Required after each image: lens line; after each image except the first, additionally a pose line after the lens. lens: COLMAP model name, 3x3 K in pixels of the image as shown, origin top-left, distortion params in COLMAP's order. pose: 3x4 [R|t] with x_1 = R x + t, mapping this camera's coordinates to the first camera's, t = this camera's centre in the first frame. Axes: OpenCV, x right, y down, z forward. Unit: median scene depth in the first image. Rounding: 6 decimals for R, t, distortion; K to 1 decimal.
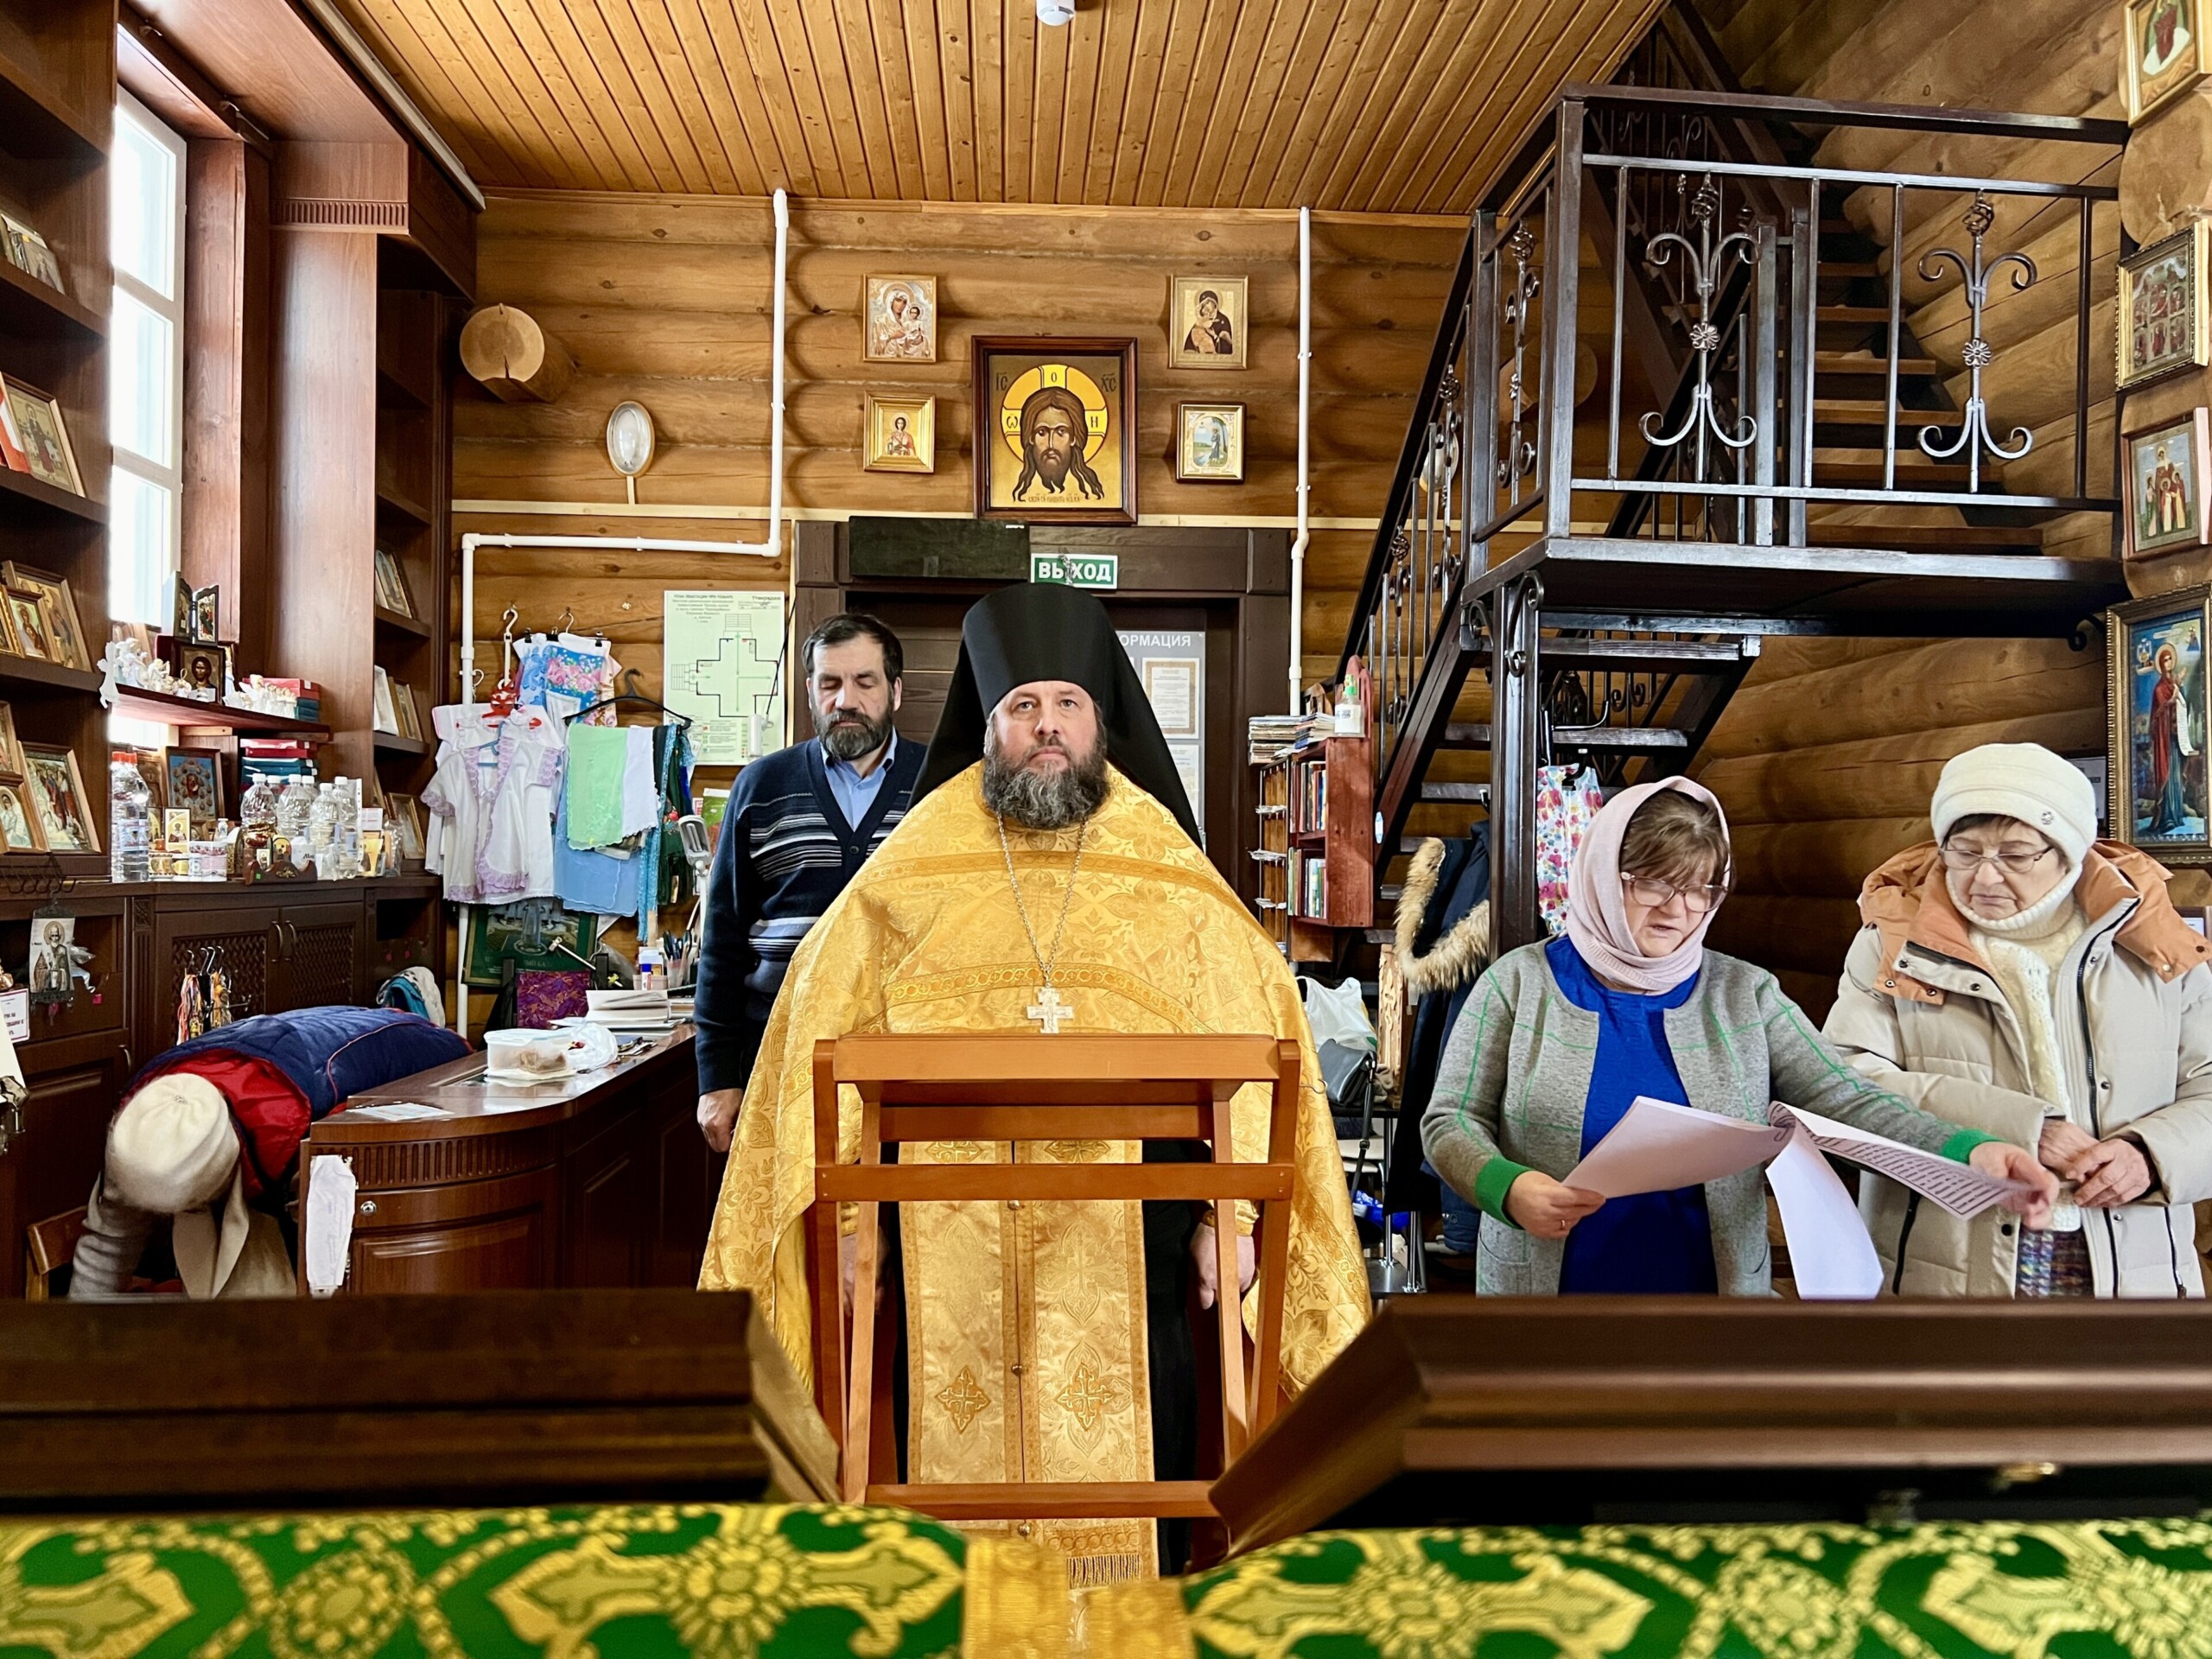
lens RADIAL K [[1681.1, 0, 1106.0], [0, 1681.1, 829.5], [0, 0, 1]] dist [0.038685, -0.059499]
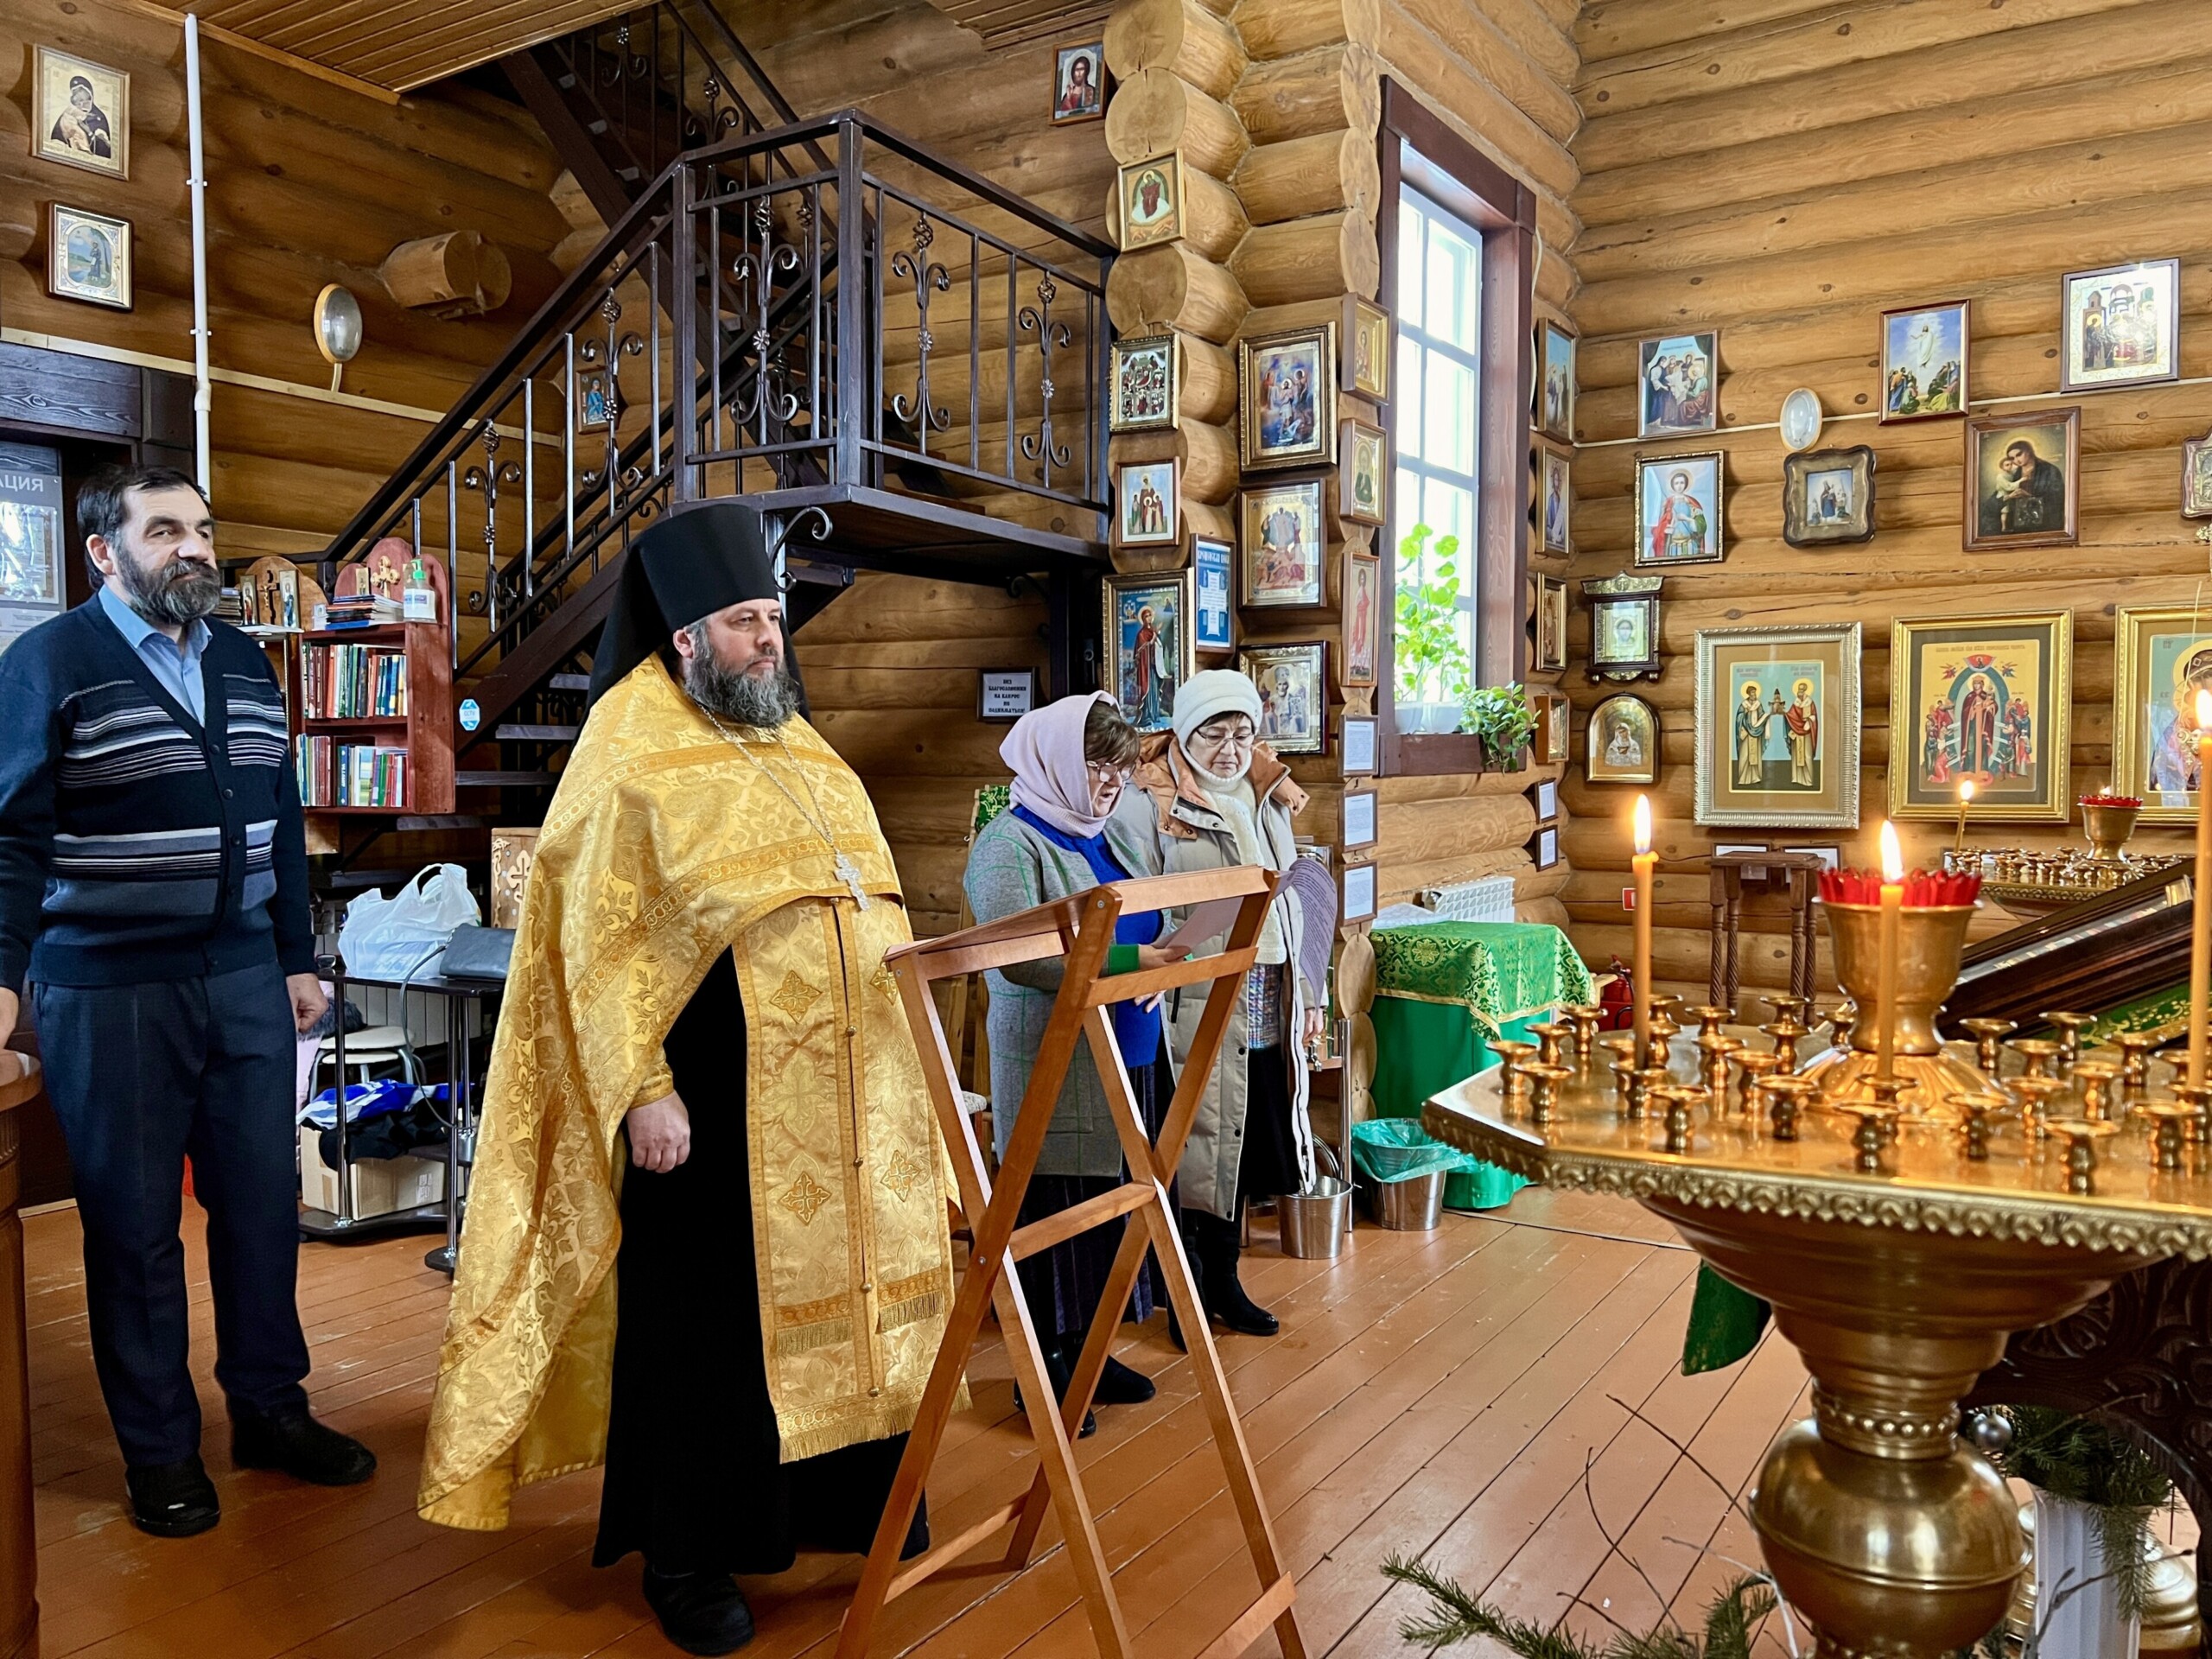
lens RADIAL K [[1700.5, 0, 1106.0], [0, 1700.5, 829.5], [0, 0, 1]] dist [0.060670, -0.058836]
pose [[0.592442, -0.043205, 0.804453, -0.357076], [-0.013070, 0.997914, 0.063220, -0.001518], [-0.805507, -0.047968, 0.590642, 0.050811]]
